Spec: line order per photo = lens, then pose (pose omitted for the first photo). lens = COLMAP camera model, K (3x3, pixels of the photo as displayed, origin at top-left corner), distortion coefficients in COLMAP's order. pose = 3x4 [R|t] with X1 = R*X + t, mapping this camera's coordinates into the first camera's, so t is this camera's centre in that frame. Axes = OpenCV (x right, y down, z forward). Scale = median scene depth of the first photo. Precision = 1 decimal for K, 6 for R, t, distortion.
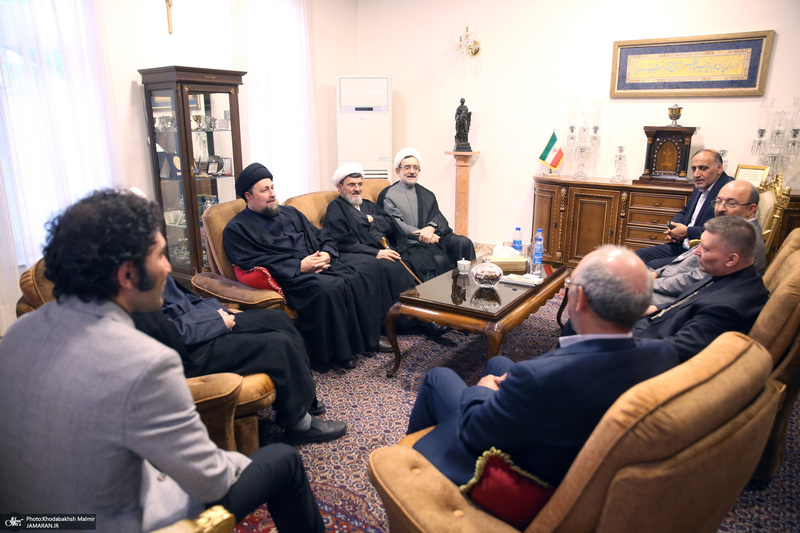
lens RADIAL K [[546.8, 0, 400.0], [0, 546.8, 266.5], [0, 0, 1]] dist [-0.110143, 0.087230]
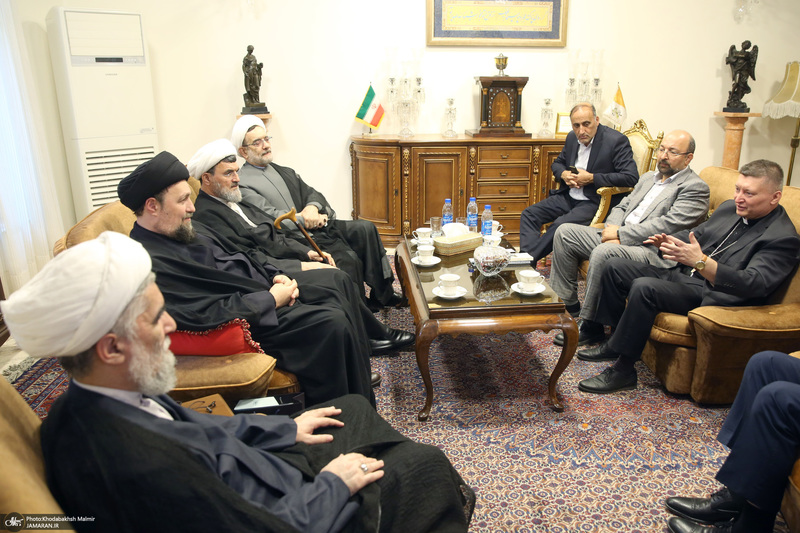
lens RADIAL K [[606.9, 0, 416.8], [0, 606.9, 254.0], [0, 0, 1]] dist [-0.112214, 0.090169]
pose [[0.770802, -0.186690, 0.609107, -0.330113], [0.166454, 0.981905, 0.090310, -0.066041], [-0.614945, 0.031777, 0.787929, 0.229311]]
